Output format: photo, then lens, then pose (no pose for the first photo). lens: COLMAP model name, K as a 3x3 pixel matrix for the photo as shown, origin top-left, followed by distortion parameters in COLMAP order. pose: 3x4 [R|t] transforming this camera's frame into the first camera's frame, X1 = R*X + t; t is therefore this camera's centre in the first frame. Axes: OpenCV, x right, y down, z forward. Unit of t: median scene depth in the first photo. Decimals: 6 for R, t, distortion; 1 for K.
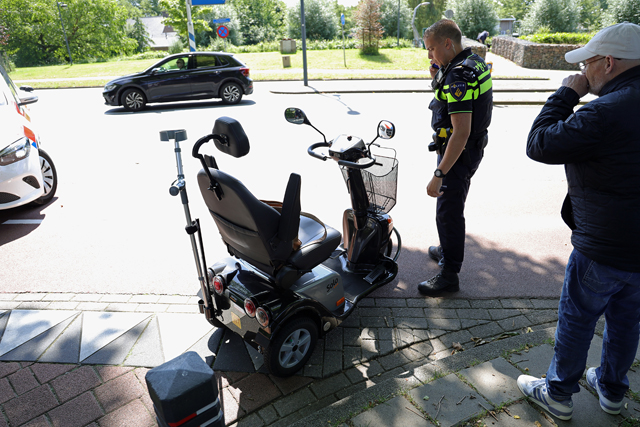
lens RADIAL K [[437.4, 0, 320.0], [0, 437.4, 213.5], [0, 0, 1]] dist [-0.051276, -0.002441]
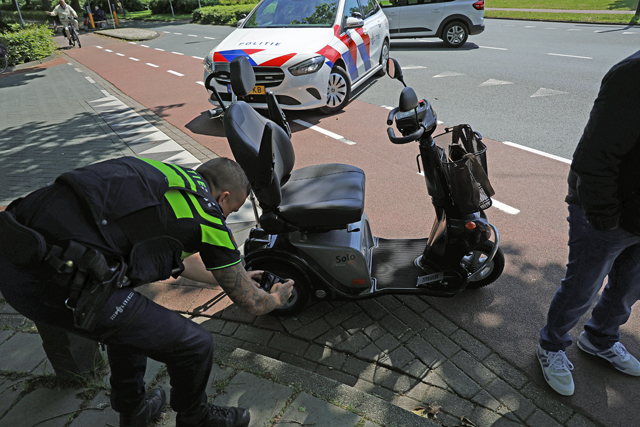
lens RADIAL K [[437.4, 0, 320.0], [0, 437.4, 213.5], [0, 0, 1]] dist [-0.051276, -0.002441]
pose [[0.586795, 0.369930, -0.720294, 0.395225], [-0.253885, 0.928741, 0.270154, -0.102668], [0.768905, 0.024347, 0.638900, 0.233893]]
